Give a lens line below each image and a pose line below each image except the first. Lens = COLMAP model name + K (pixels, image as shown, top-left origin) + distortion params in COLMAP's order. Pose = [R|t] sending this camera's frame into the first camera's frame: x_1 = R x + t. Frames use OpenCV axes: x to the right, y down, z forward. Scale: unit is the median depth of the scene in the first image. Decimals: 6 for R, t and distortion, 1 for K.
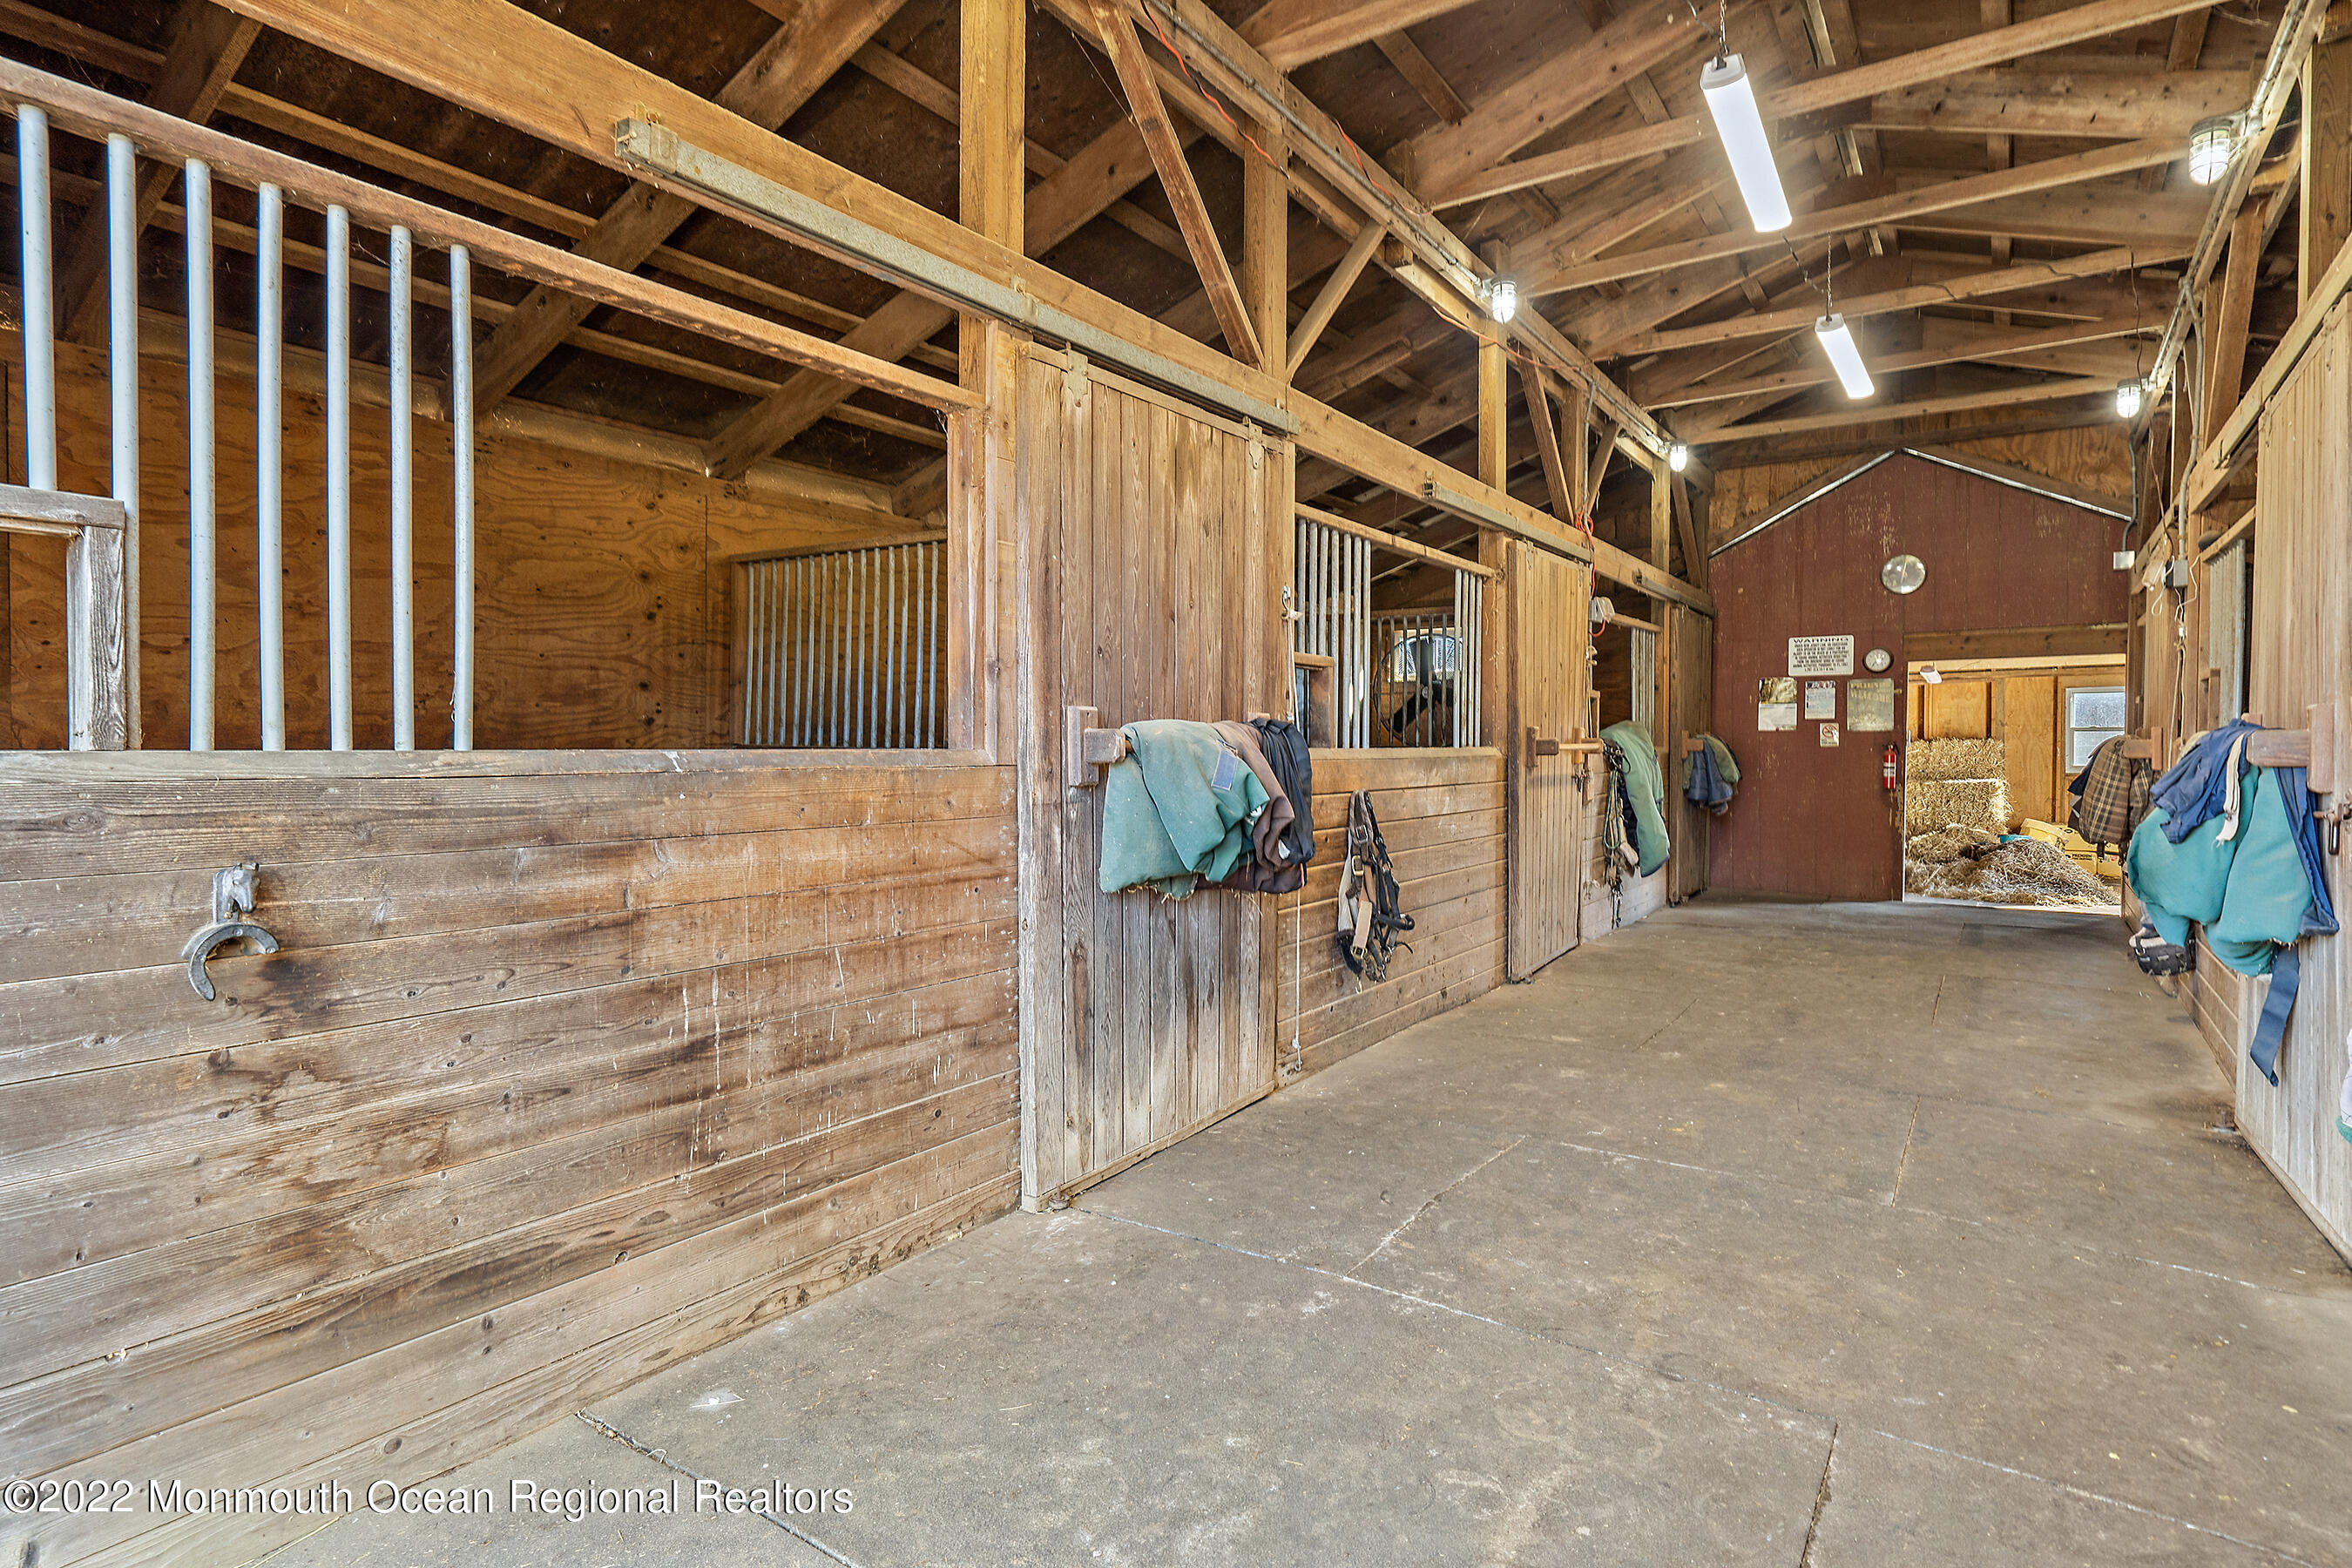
lens RADIAL K [[1200.7, 0, 1175.6], [0, 1200.7, 762.7], [0, 0, 1]] dist [-0.000778, 0.001074]
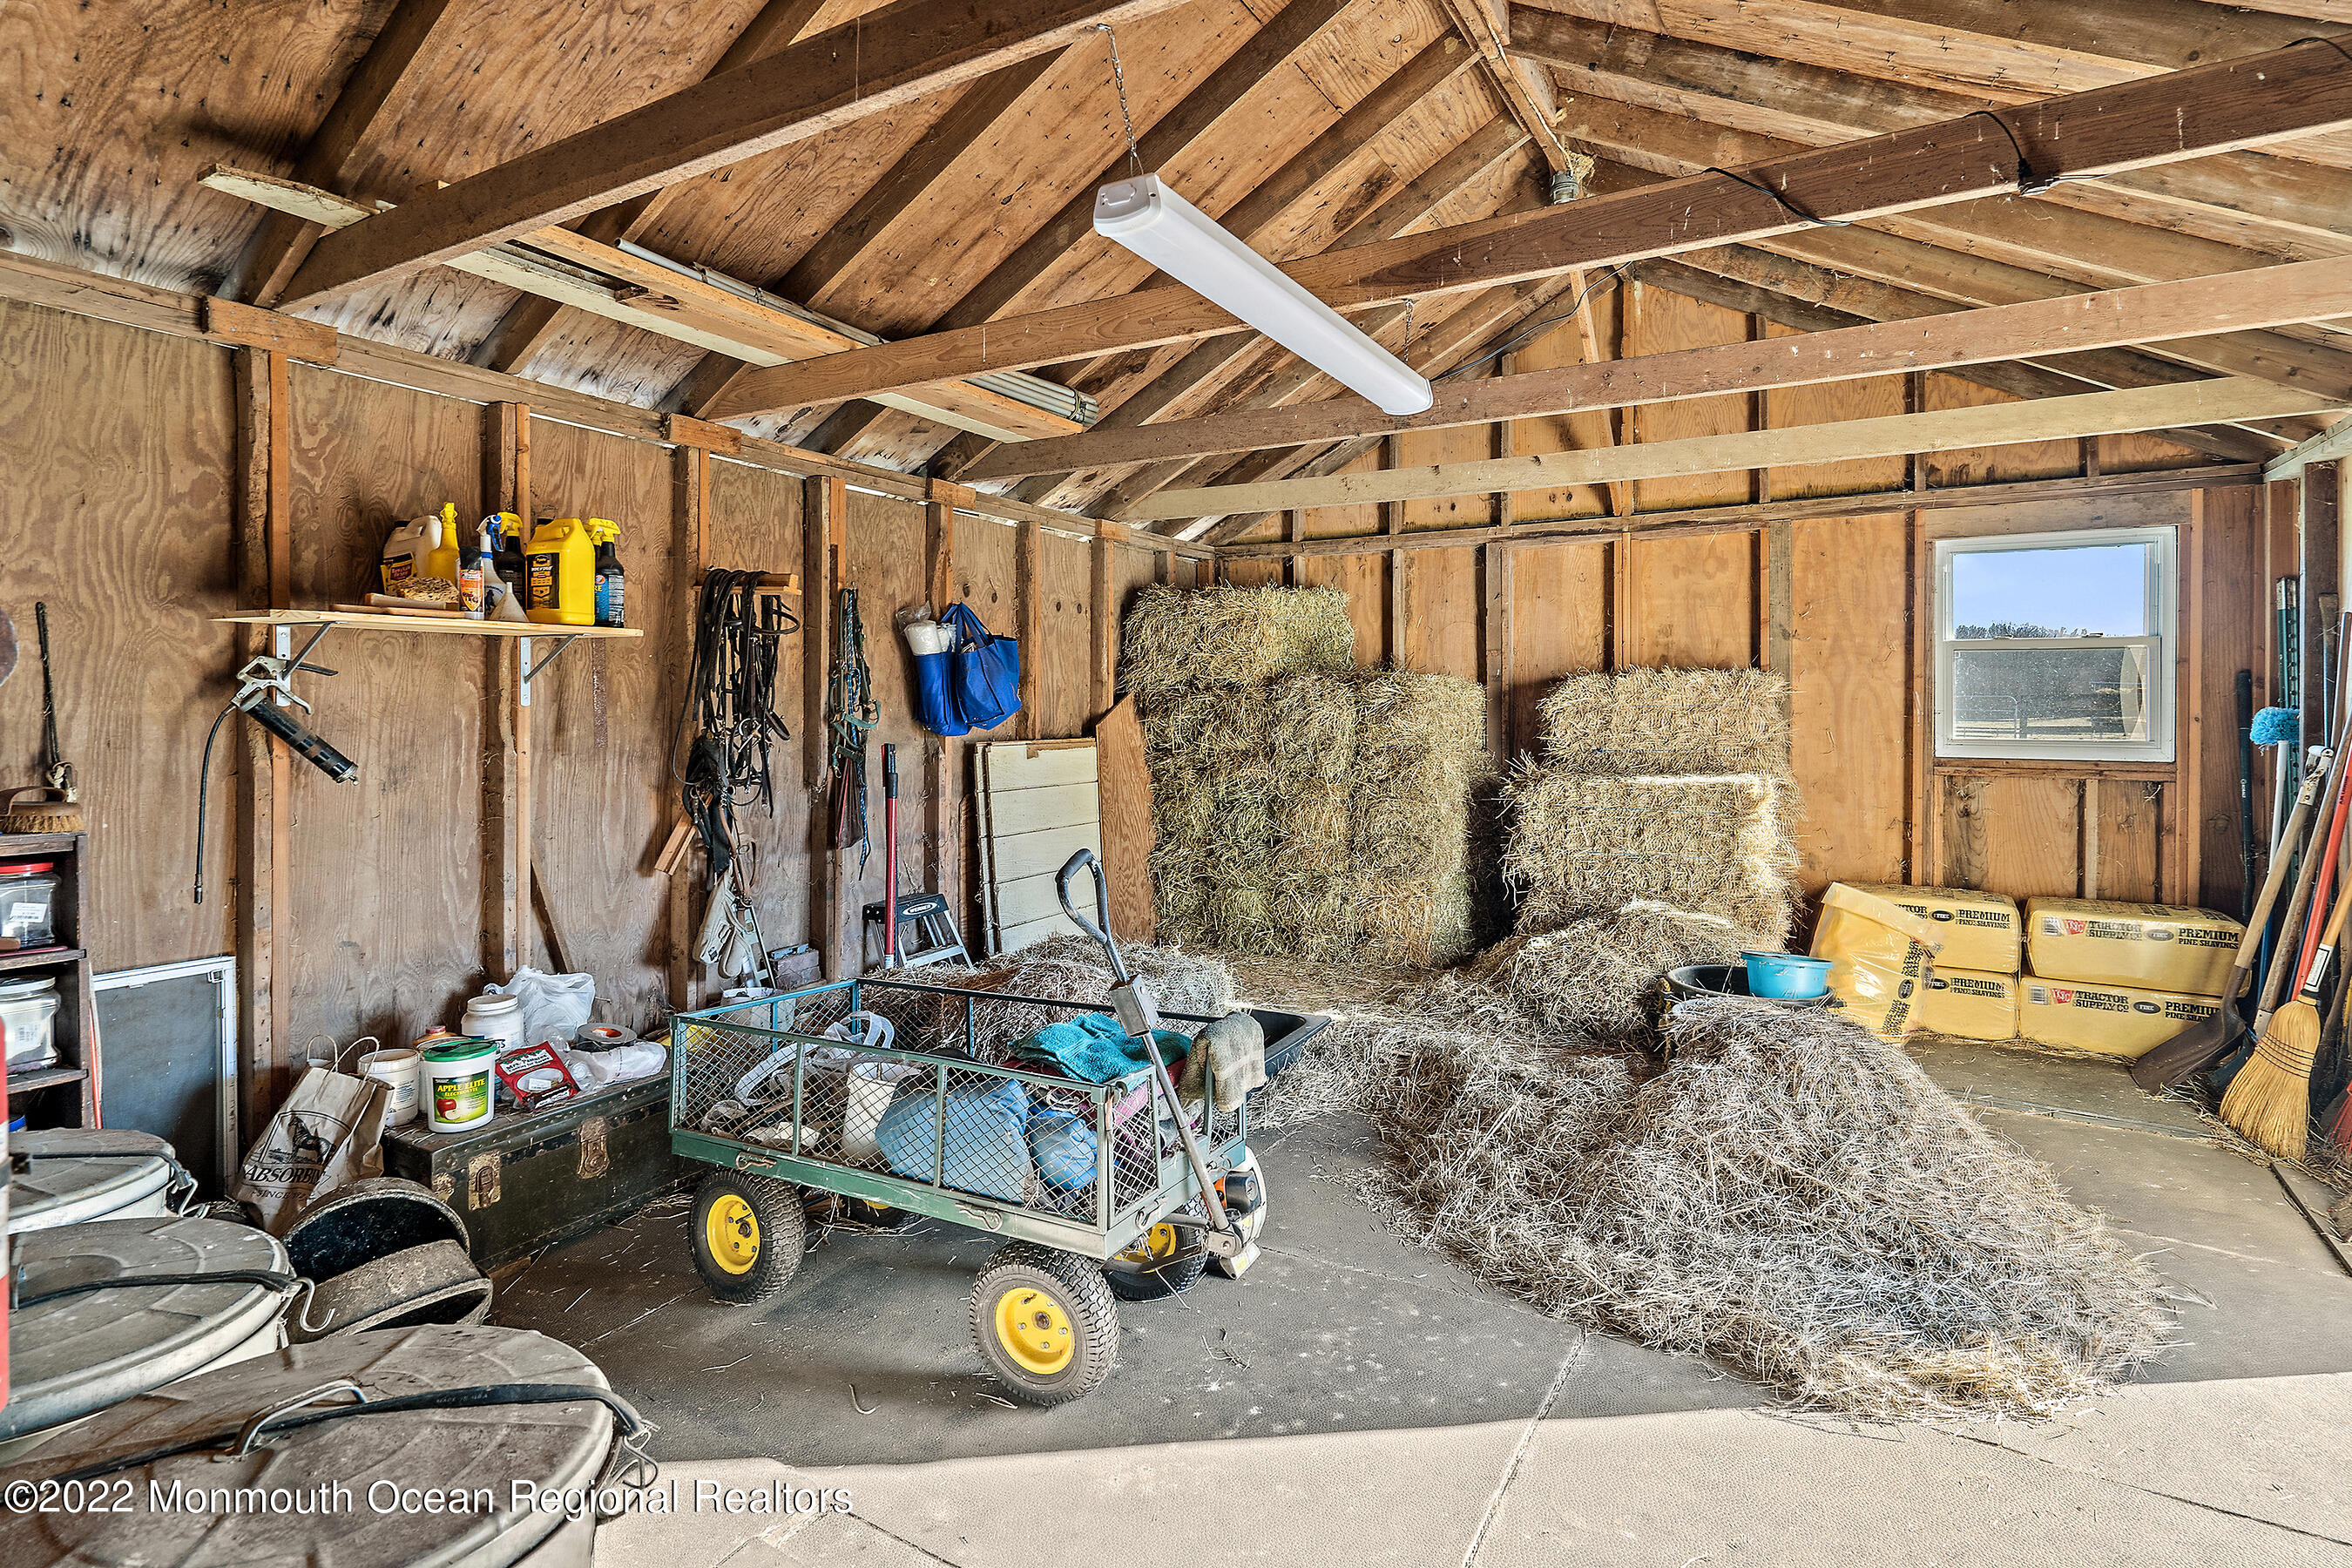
lens RADIAL K [[1184.2, 0, 1178.7], [0, 1184.2, 705.2], [0, 0, 1]] dist [-0.000707, -0.000095]
pose [[0.997757, -0.002311, 0.066900, 3.001312], [0.003190, 0.999910, -0.013047, -0.022895], [-0.066864, 0.013232, 0.997674, 4.030188]]
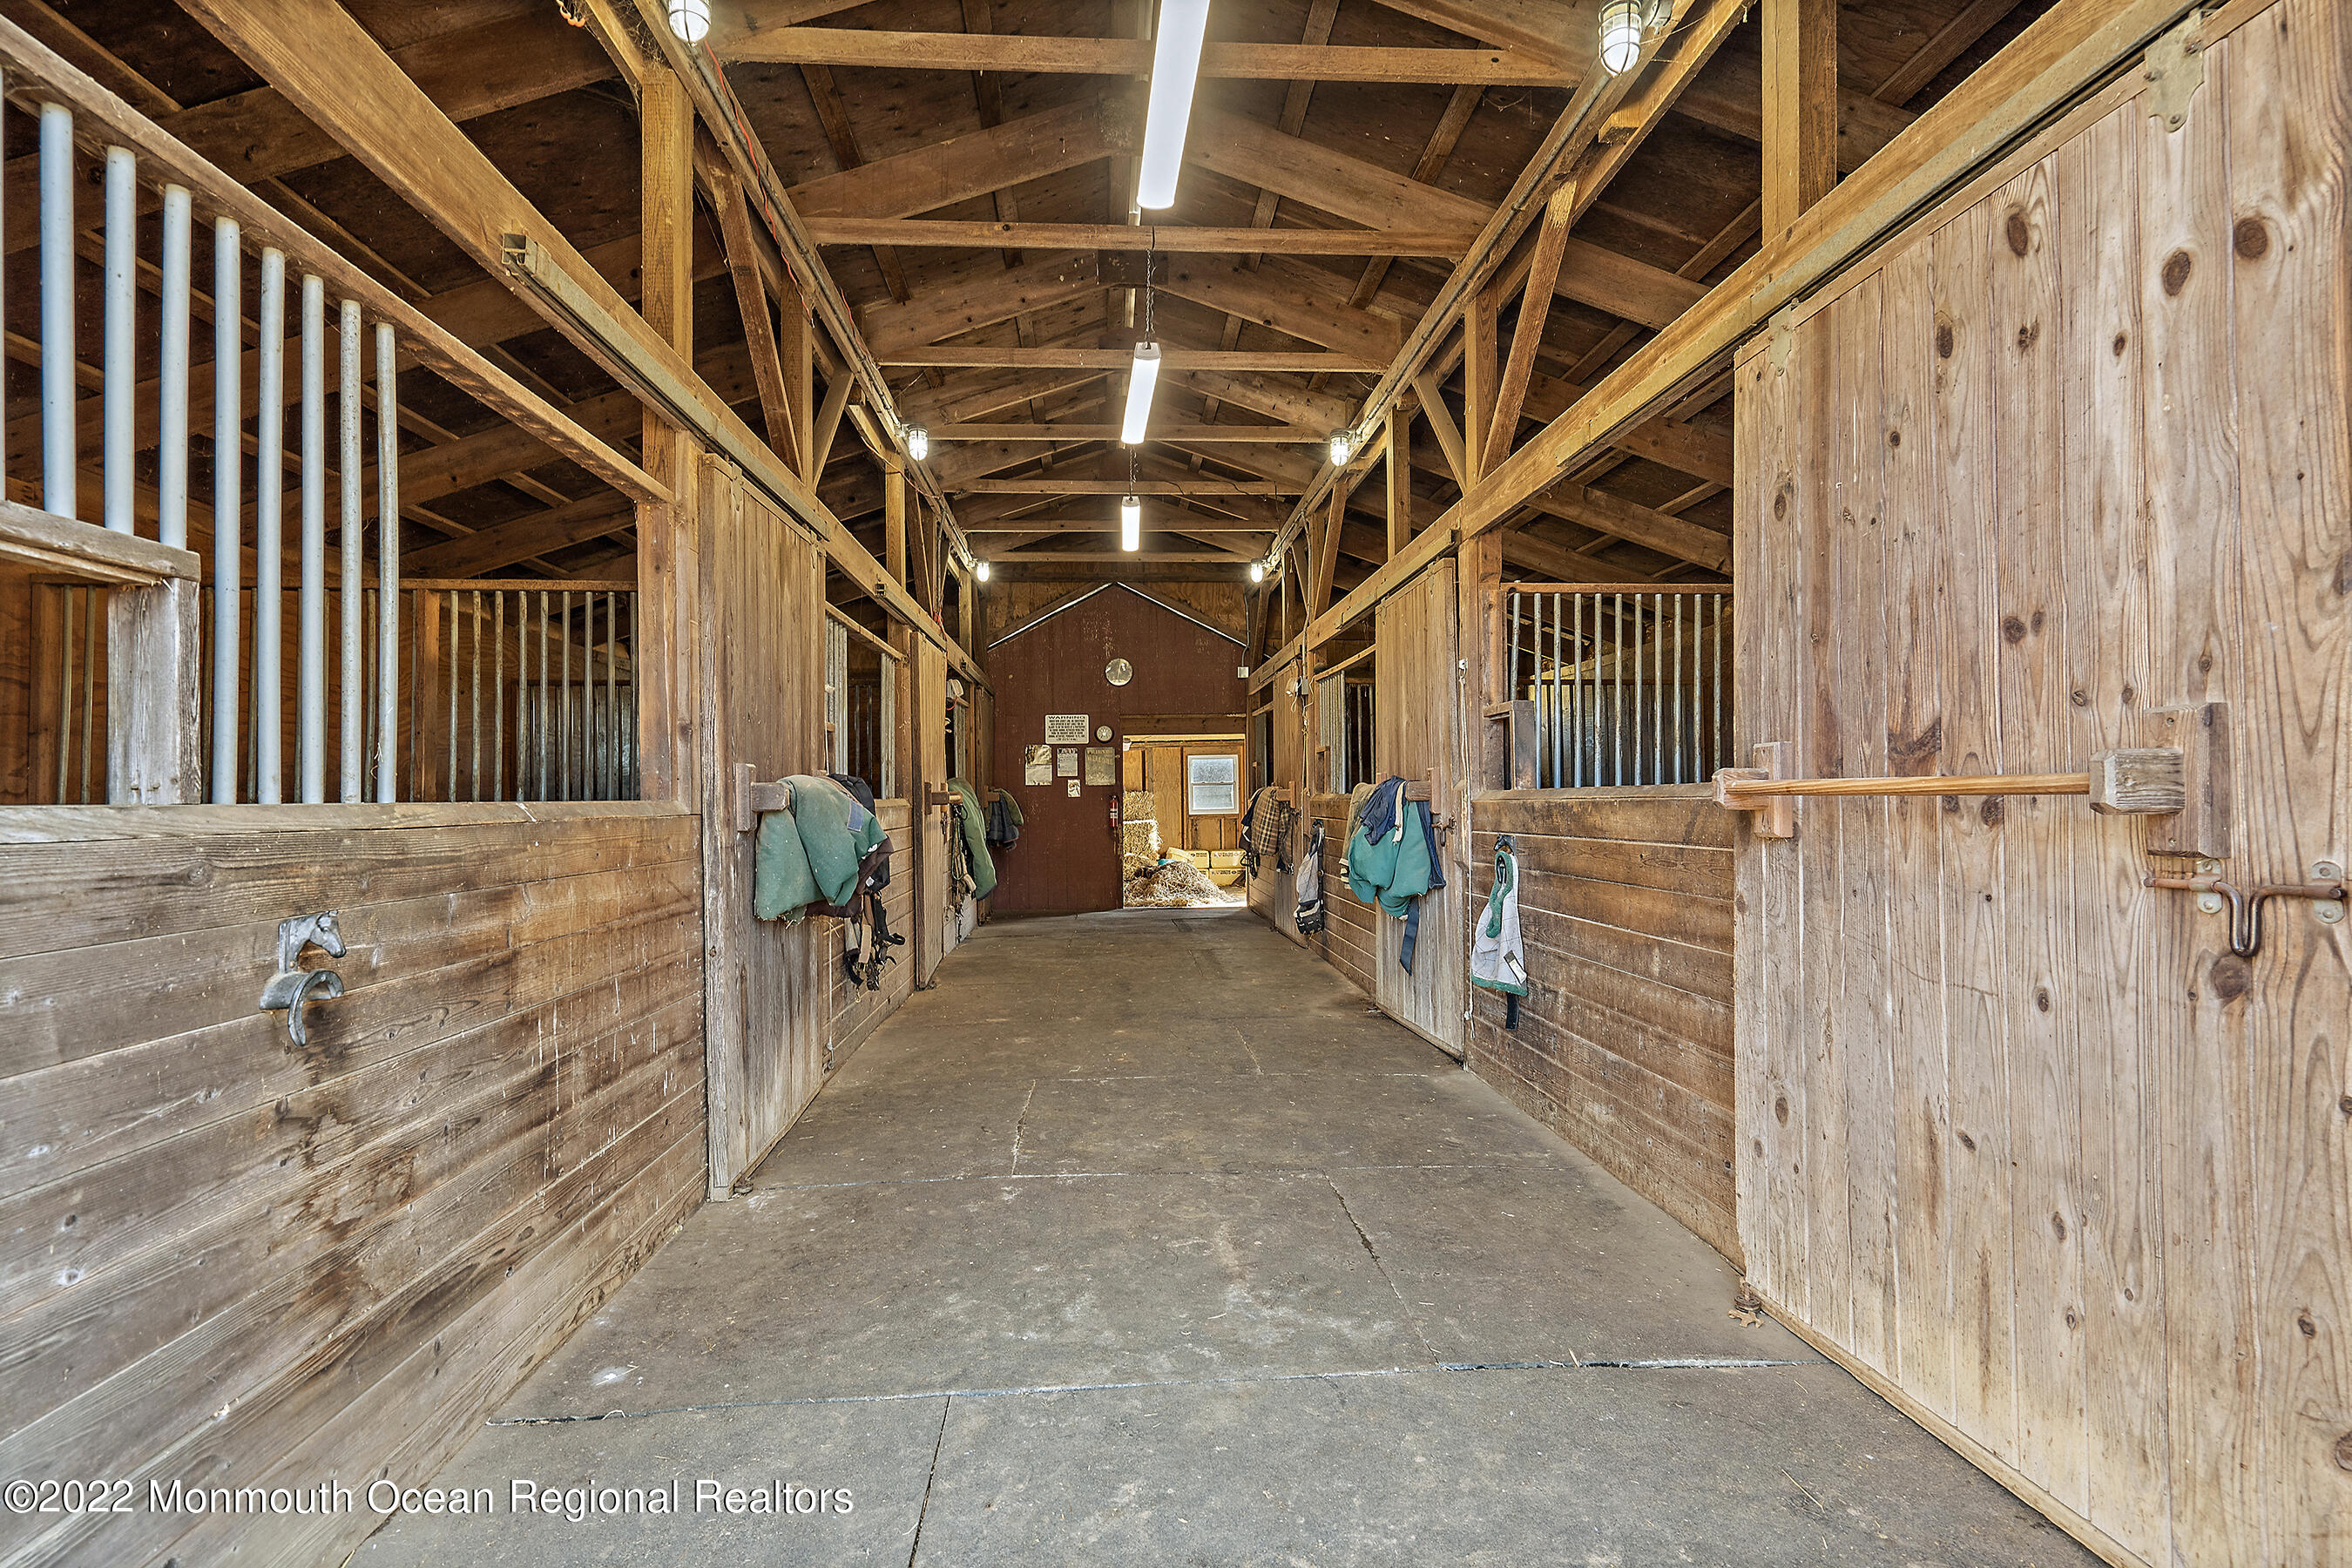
lens RADIAL K [[1094.3, 0, 1176.0], [0, 1094.3, 784.0], [0, 0, 1]] dist [-0.001408, 0.000812]
pose [[0.786640, -0.003534, 0.617402, -0.506889], [0.021703, 0.999524, -0.021932, 0.006905], [-0.617030, 0.030652, 0.786342, -0.131974]]
